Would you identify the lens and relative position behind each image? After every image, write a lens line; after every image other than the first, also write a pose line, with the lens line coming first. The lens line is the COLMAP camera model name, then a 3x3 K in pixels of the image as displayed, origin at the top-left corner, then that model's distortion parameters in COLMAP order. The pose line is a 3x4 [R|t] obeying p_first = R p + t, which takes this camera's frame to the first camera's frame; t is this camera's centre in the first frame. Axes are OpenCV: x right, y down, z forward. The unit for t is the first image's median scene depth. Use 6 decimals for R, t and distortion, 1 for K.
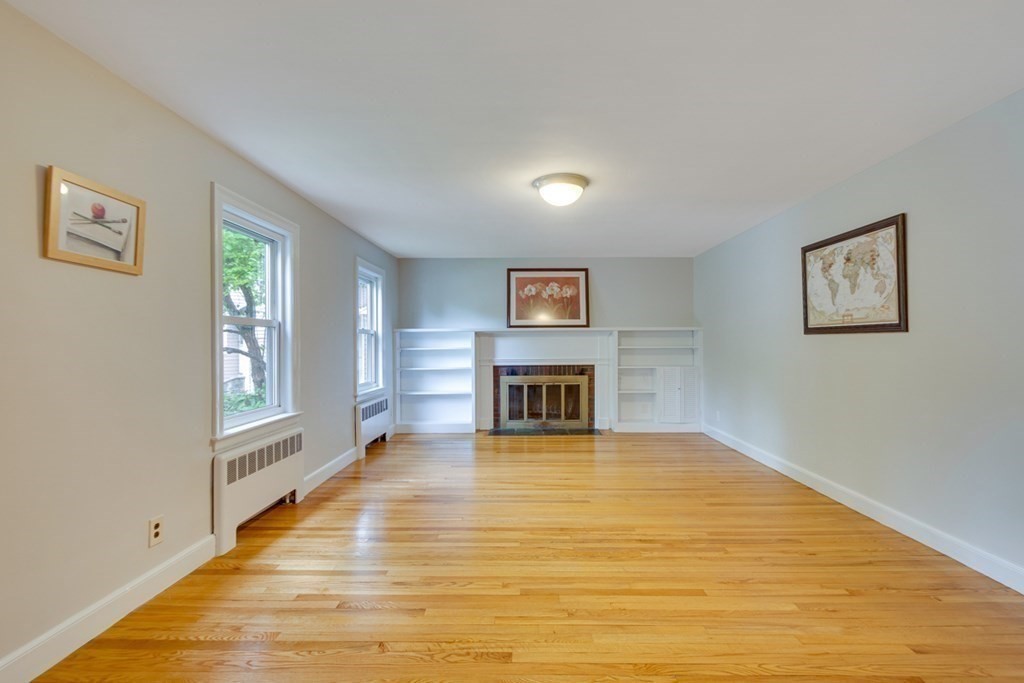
lens RADIAL K [[480.7, 0, 522.6], [0, 480.7, 337.8], [0, 0, 1]] dist [0.001046, 0.000062]
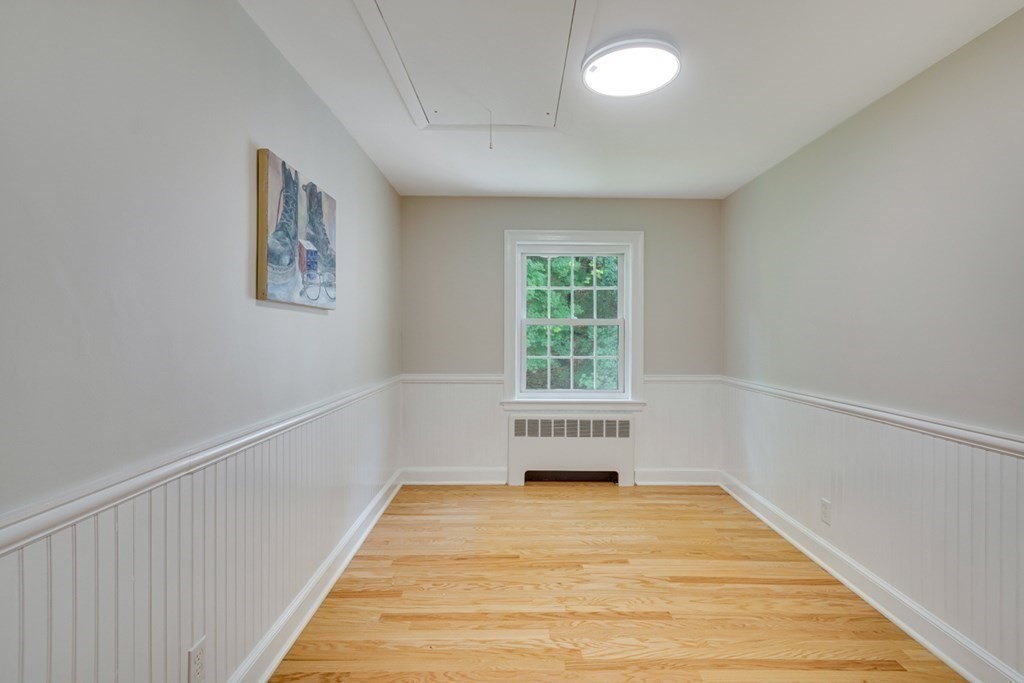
lens RADIAL K [[480.7, 0, 522.6], [0, 480.7, 337.8], [0, 0, 1]] dist [0.001046, 0.000062]
pose [[0.007945, 0.010994, -0.999908, 0.721449], [0.005063, 0.999926, 0.011035, 0.010755], [0.999956, -0.005150, 0.007889, 0.979232]]
